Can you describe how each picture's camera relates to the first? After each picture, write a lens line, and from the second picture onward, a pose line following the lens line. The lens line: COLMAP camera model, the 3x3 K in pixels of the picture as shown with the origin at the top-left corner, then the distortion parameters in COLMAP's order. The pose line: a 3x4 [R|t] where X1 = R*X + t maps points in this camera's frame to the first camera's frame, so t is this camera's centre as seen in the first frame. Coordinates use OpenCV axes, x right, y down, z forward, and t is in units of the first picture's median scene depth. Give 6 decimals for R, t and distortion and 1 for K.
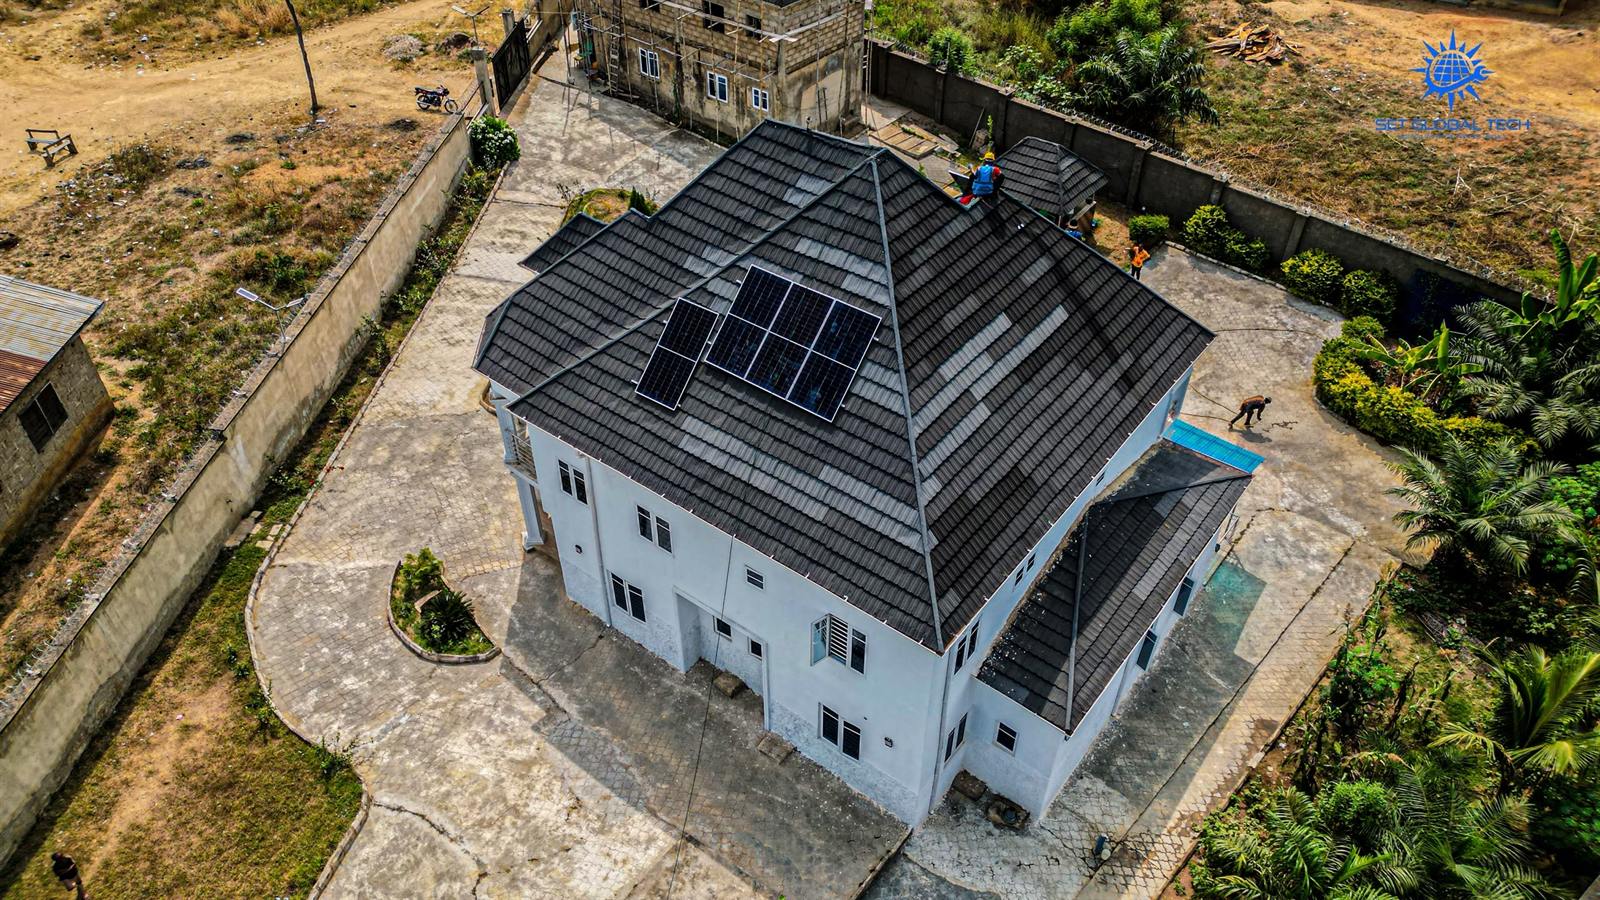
lens RADIAL K [[1133.0, 0, 800.0], [0, 1133.0, 450.0], [0, 0, 1]] dist [0.036869, -0.005247]
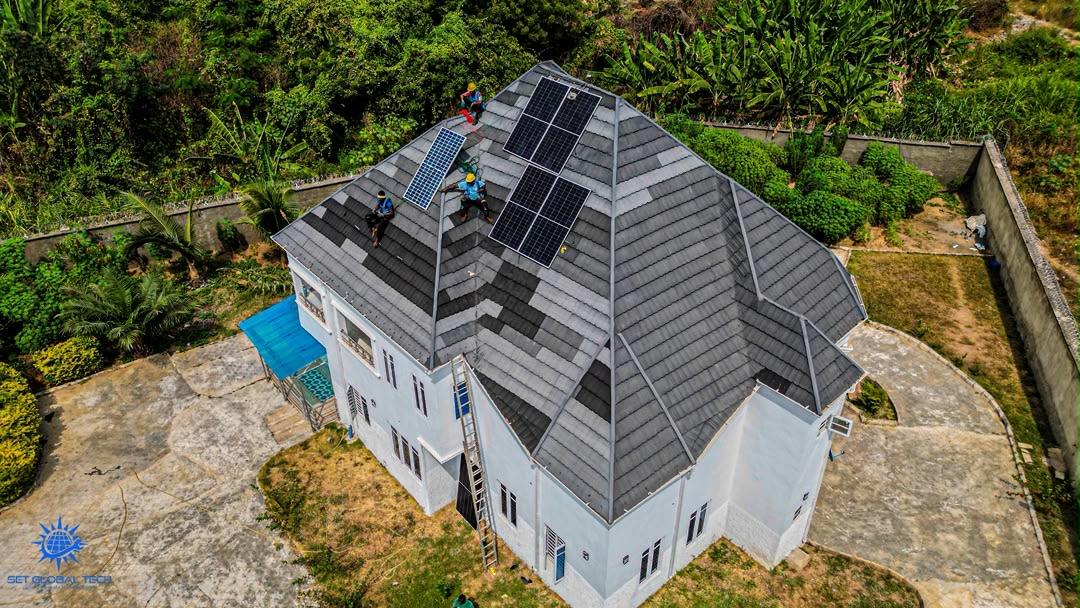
lens RADIAL K [[764.8, 0, 540.0], [0, 764.8, 304.0], [0, 0, 1]] dist [0.036869, -0.005247]
pose [[-0.977881, -0.117779, 0.172849, -0.103956], [0.134144, 0.280897, 0.950317, -0.927888], [-0.160480, 0.952484, -0.258884, 1.319769]]
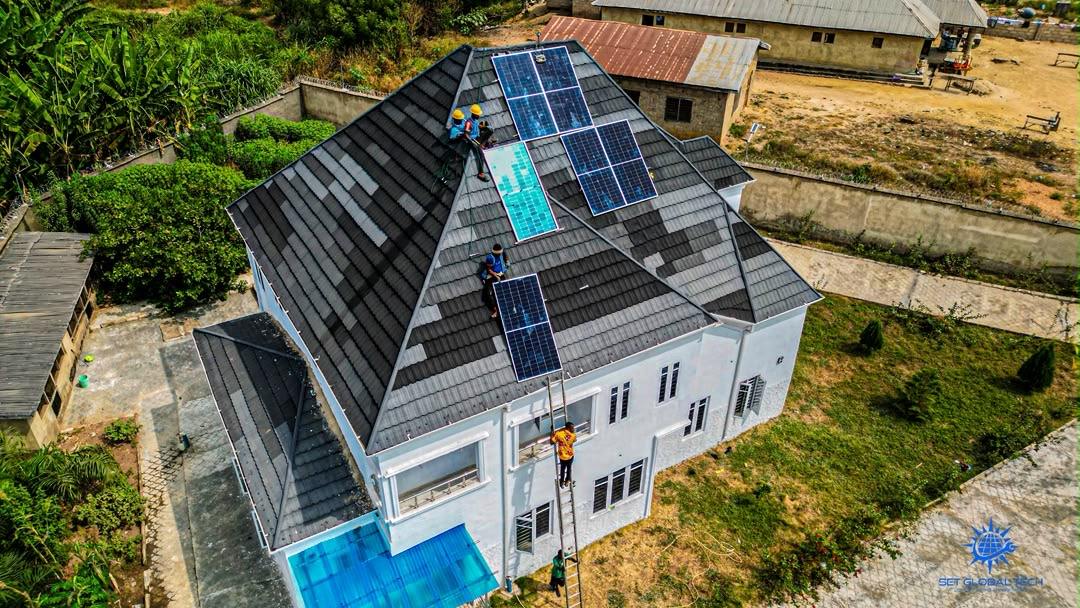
lens RADIAL K [[764.8, 0, 540.0], [0, 764.8, 304.0], [0, 0, 1]] dist [0.036869, -0.005247]
pose [[-0.367104, 0.505660, -0.780732, 0.728557], [-0.613059, 0.499717, 0.611917, -0.591224], [0.699567, 0.703271, 0.126551, 0.990992]]
